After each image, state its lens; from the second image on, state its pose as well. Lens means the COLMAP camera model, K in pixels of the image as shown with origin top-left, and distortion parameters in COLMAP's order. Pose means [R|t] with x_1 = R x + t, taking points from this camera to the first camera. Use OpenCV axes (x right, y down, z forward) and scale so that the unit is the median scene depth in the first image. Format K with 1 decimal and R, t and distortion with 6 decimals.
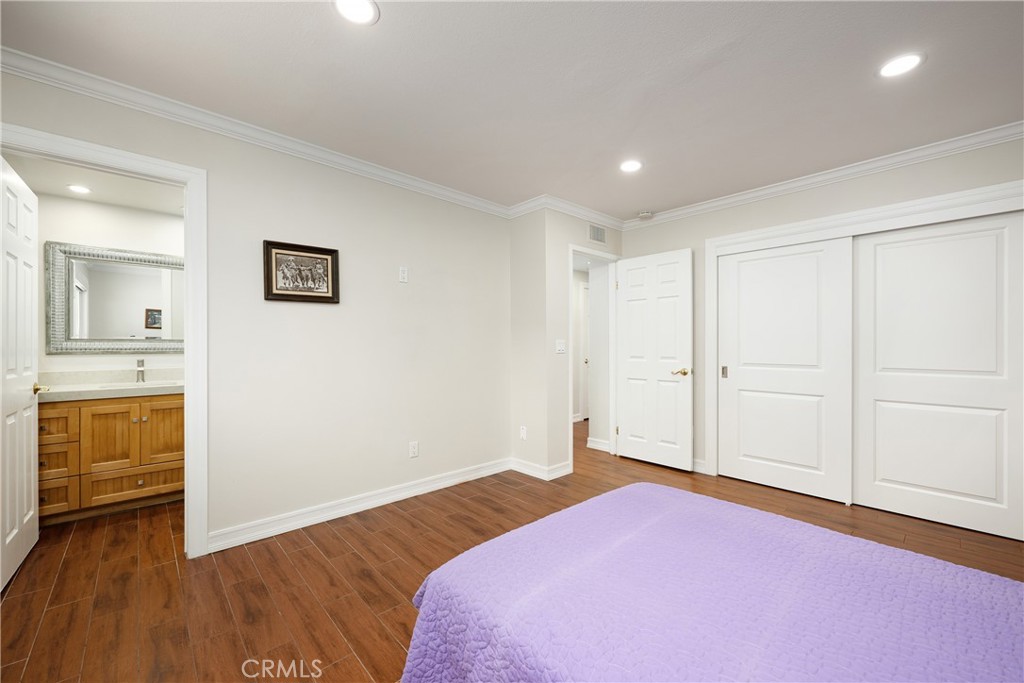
lens RADIAL K [[405.6, 0, 512.5], [0, 405.6, 343.4], [0, 0, 1]] dist [-0.000755, -0.000003]
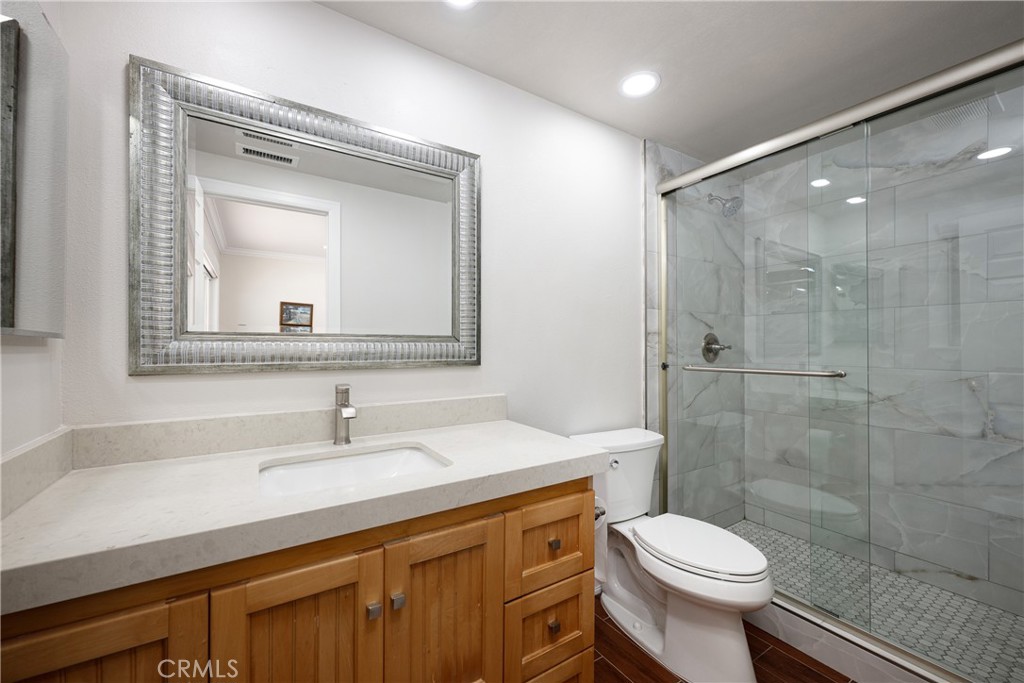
lens RADIAL K [[405.6, 0, 512.5], [0, 405.6, 343.4], [0, 0, 1]] dist [-0.000755, -0.000003]
pose [[0.984511, 0.000239, -0.175322, -0.742369], [-0.001080, 0.999988, -0.004704, 0.000981], [0.175319, 0.004820, 0.984500, 0.695015]]
